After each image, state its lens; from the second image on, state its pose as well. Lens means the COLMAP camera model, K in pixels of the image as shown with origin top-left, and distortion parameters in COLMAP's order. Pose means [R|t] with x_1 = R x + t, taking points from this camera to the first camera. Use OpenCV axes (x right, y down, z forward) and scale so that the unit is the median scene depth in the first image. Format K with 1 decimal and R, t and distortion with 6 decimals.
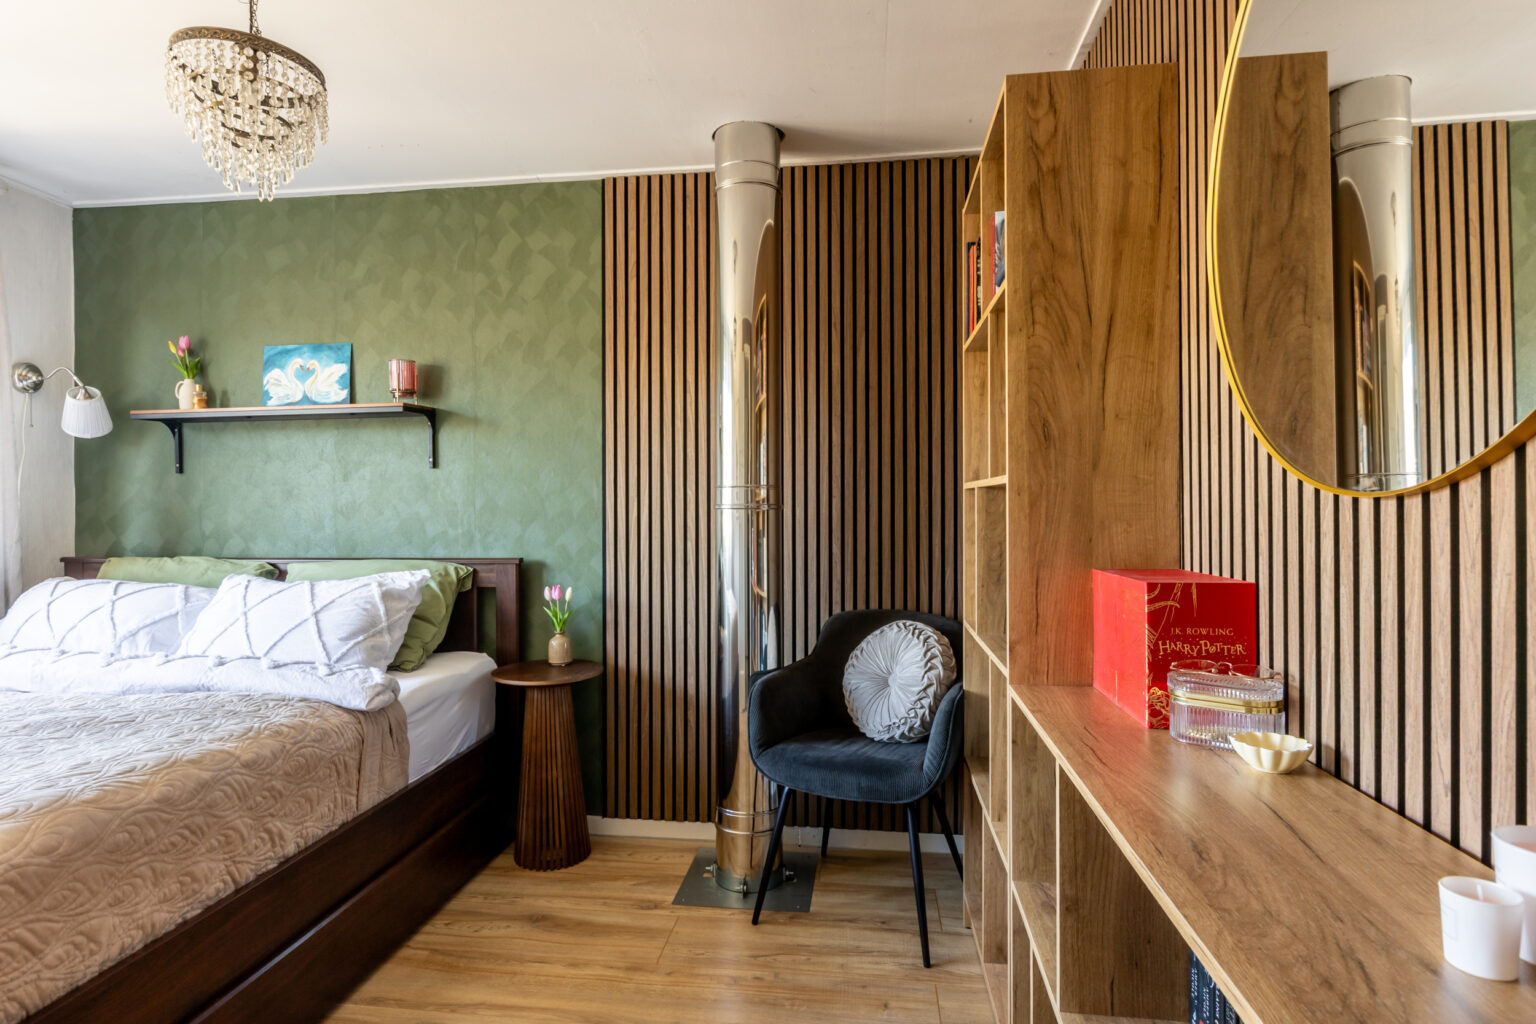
lens RADIAL K [[838.6, 0, 777.7], [0, 838.6, 512.9], [0, 0, 1]] dist [-0.003228, 0.000924]
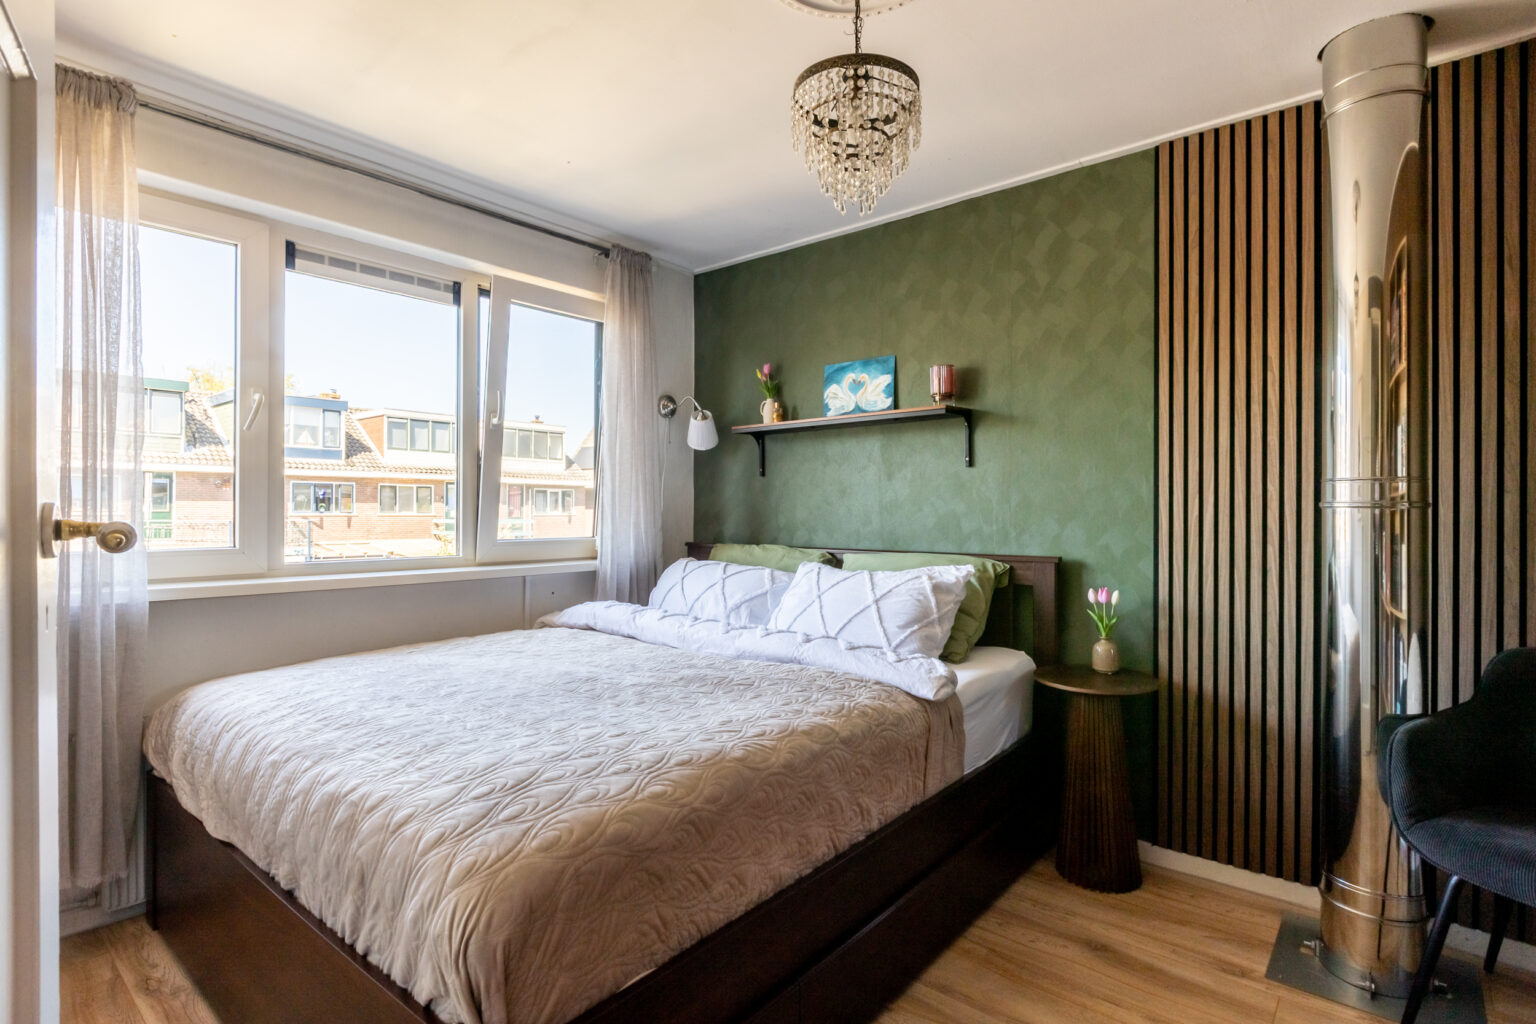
lens RADIAL K [[761.8, 0, 759.5], [0, 761.8, 508.5], [0, 0, 1]] dist [-0.006742, 0.000117]
pose [[0.836415, 0.004941, -0.548074, -0.123456], [-0.007176, 0.999972, -0.001937, 0.001902], [0.548050, 0.005554, 0.836427, 0.076748]]
